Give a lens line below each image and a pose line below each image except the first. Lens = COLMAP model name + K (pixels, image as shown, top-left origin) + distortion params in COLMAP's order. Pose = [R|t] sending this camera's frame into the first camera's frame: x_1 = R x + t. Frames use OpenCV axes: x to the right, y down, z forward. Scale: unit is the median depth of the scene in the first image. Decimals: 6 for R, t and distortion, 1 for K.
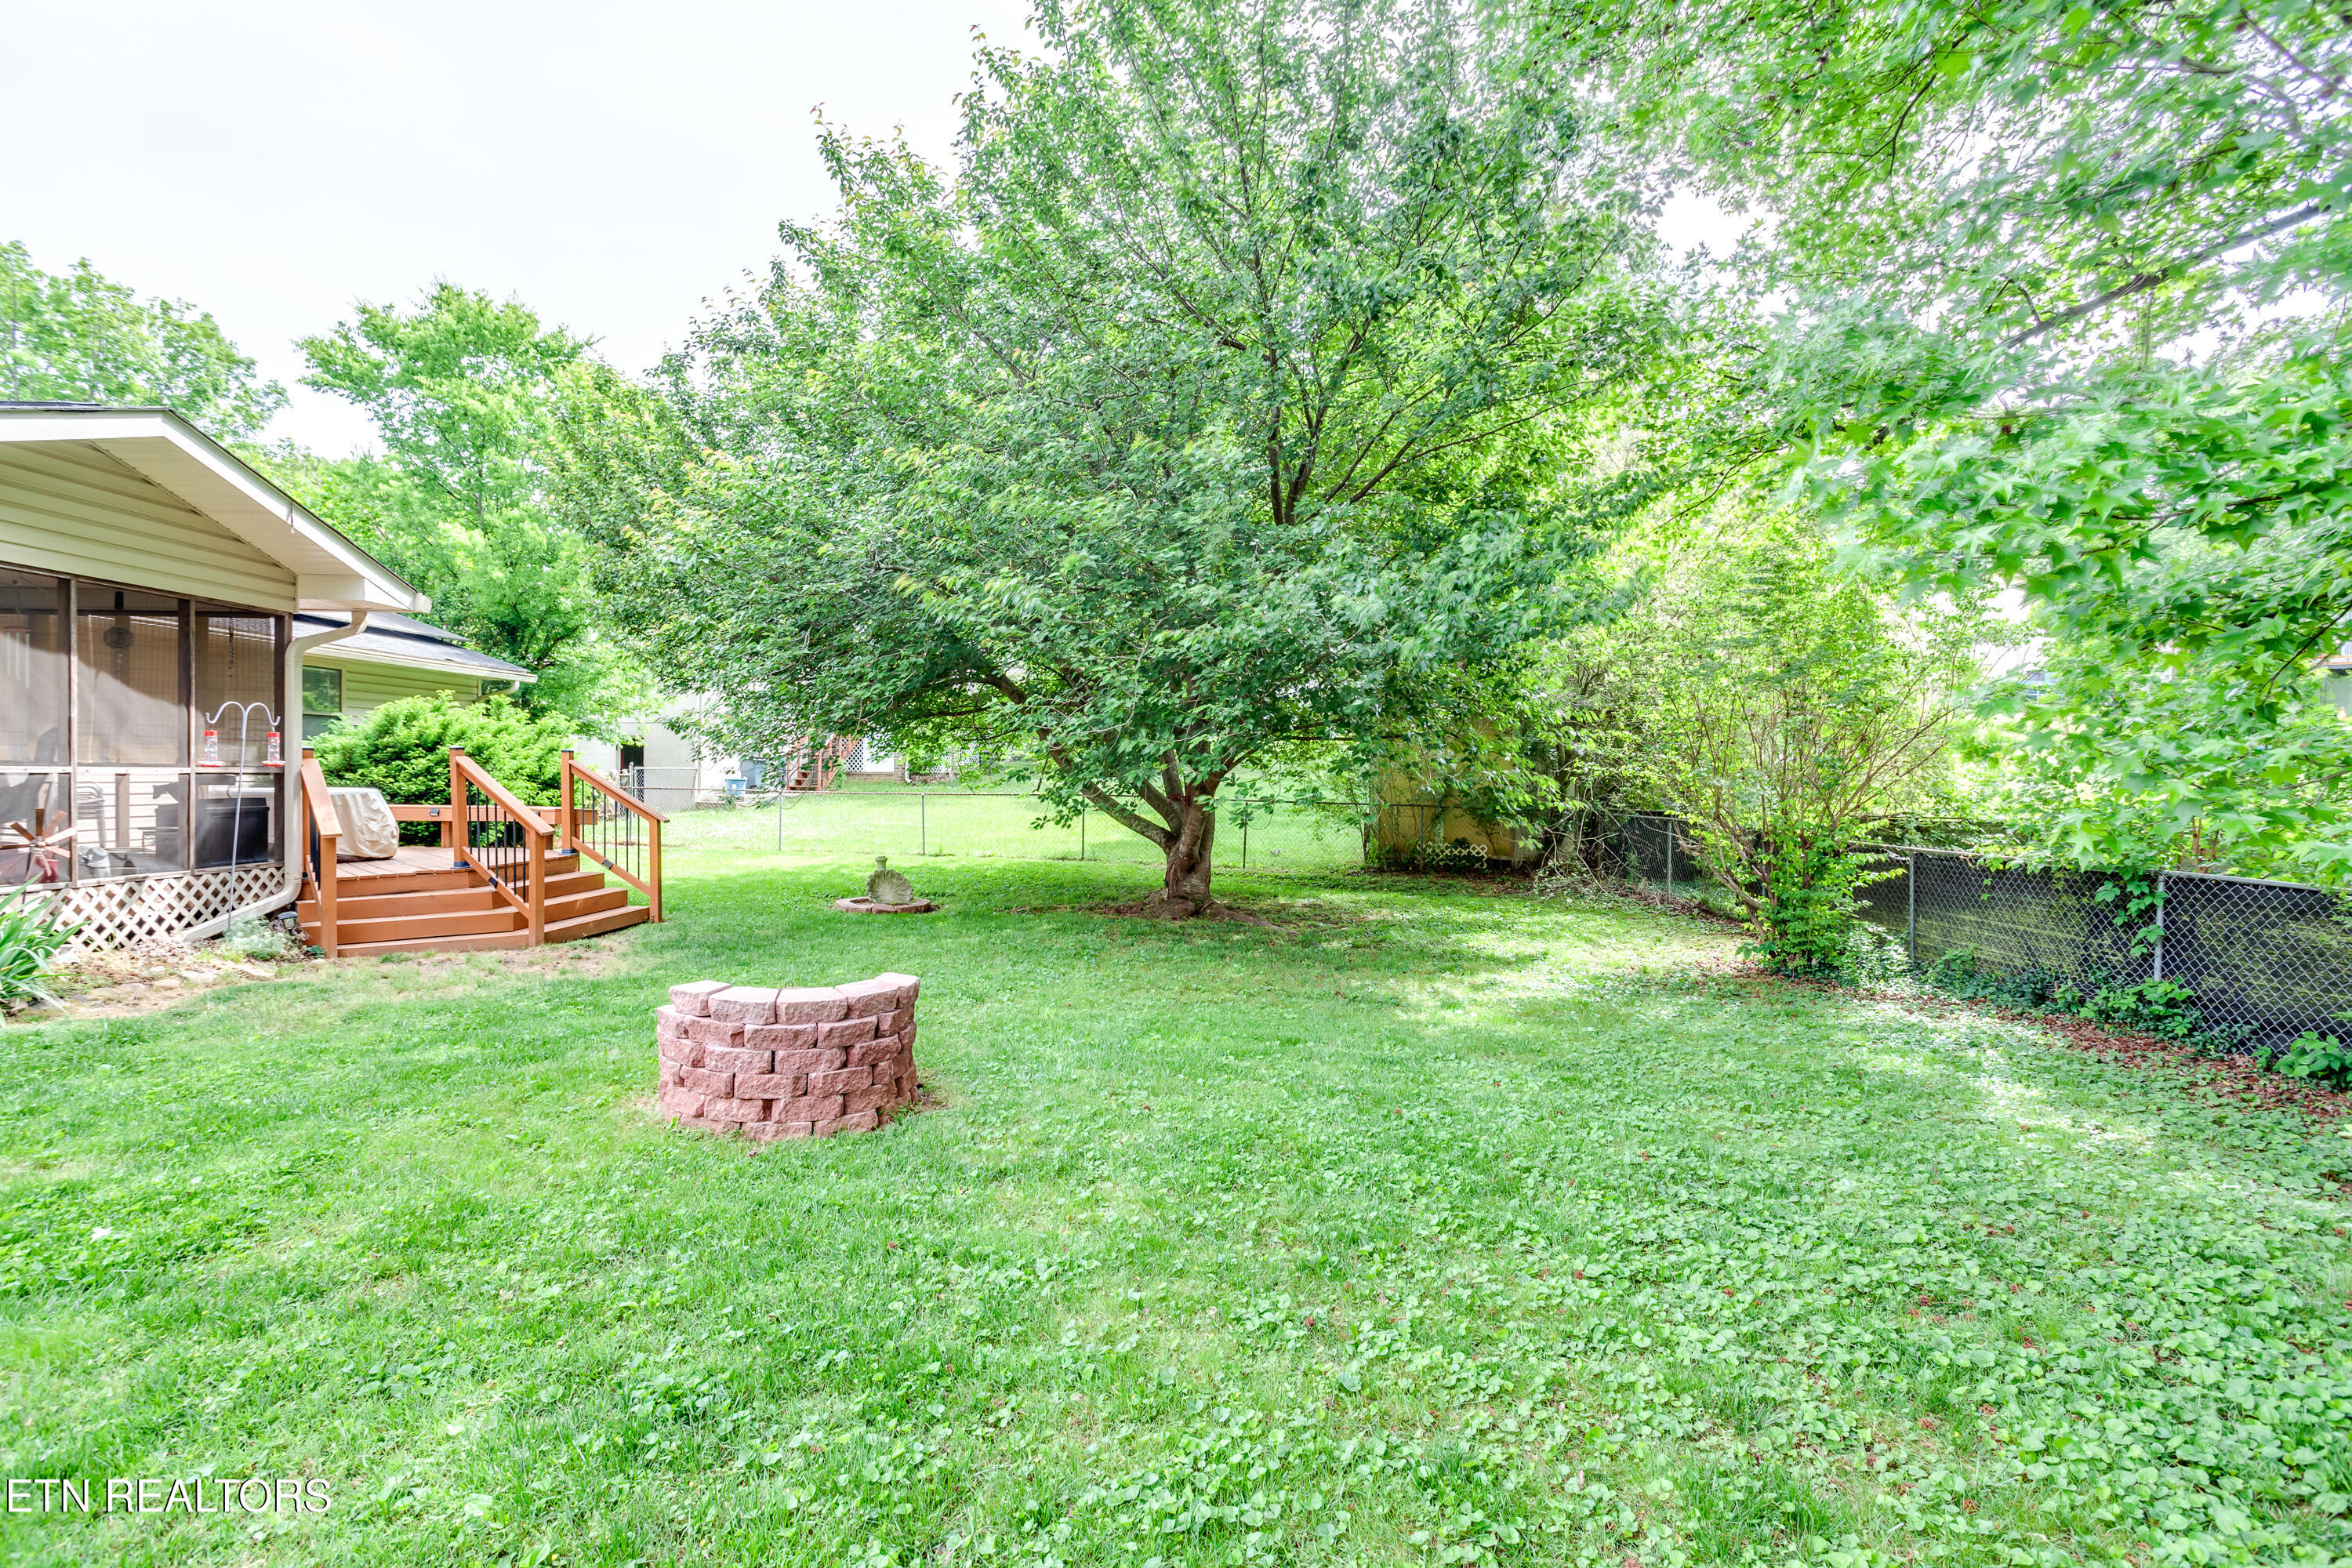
lens RADIAL K [[1139.0, 0, 1182.3], [0, 1139.0, 788.2], [0, 0, 1]] dist [-0.069236, 0.037096]
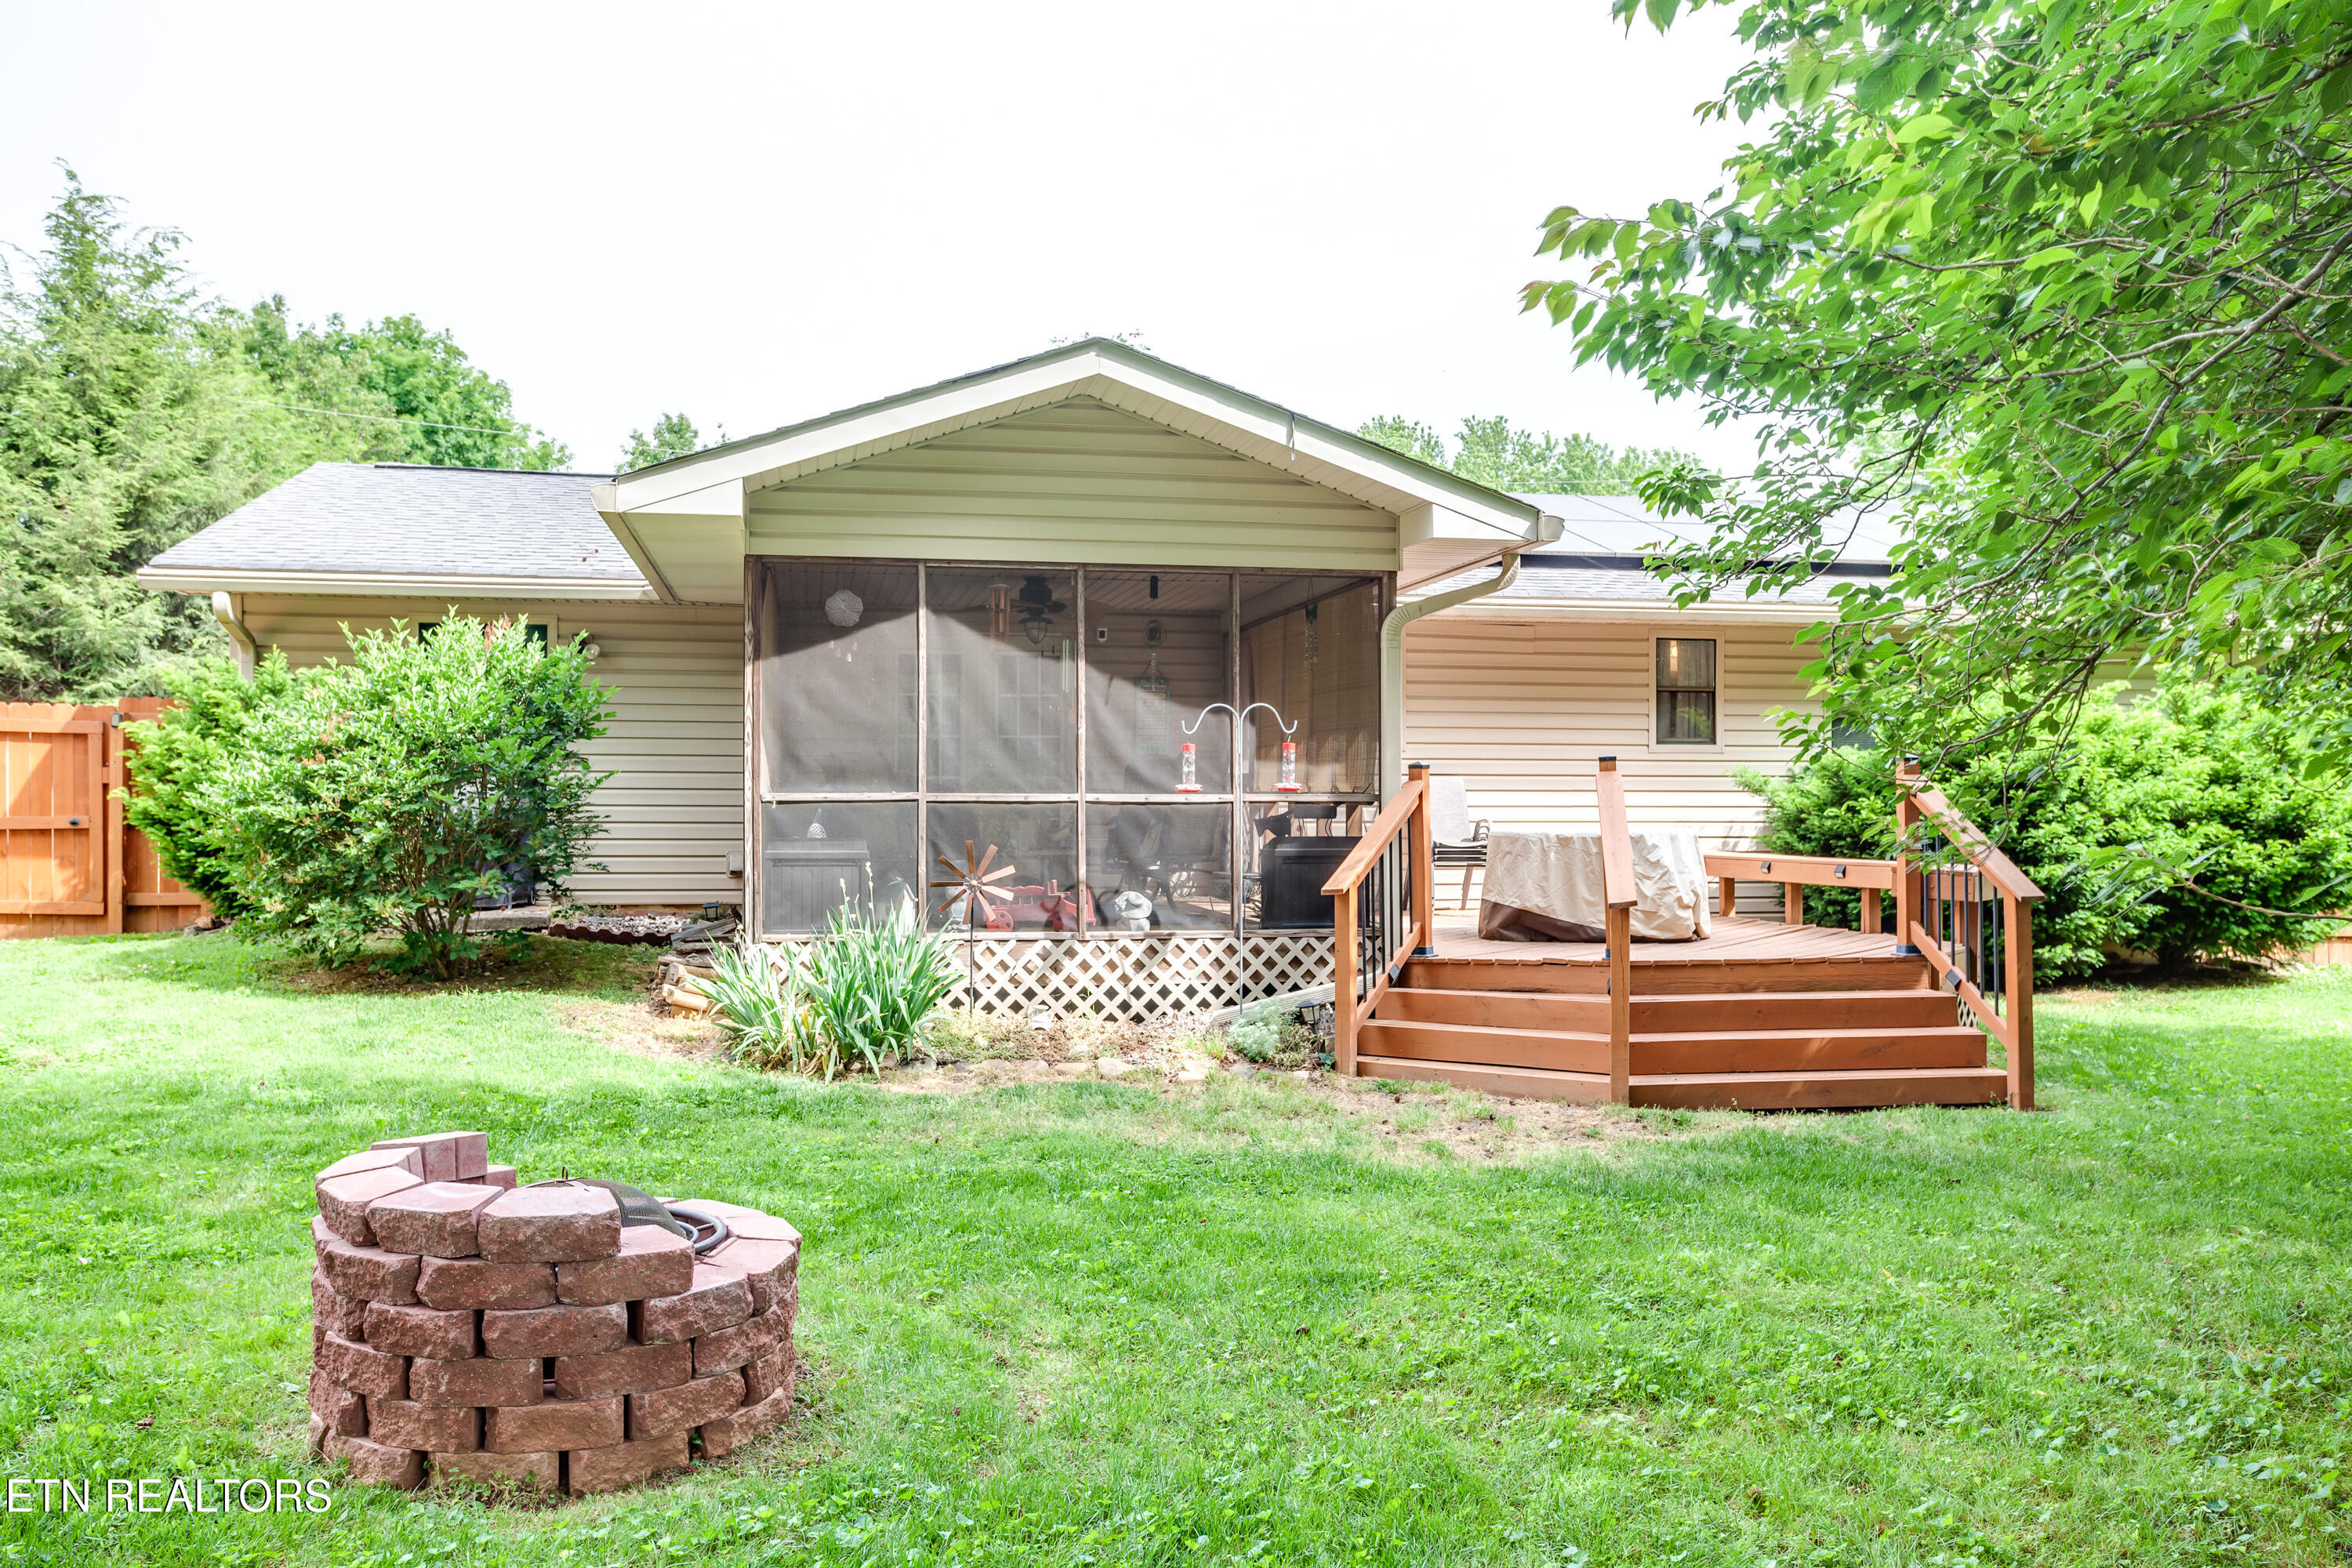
lens RADIAL K [[1892.5, 0, 1183.2], [0, 1892.5, 802.7], [0, 0, 1]] dist [-0.001175, 0.014429]
pose [[0.225433, -0.009241, -0.974215, 0.310504], [-0.012482, 0.999846, -0.012372, 0.002948], [0.974179, 0.014949, 0.225283, 0.580392]]
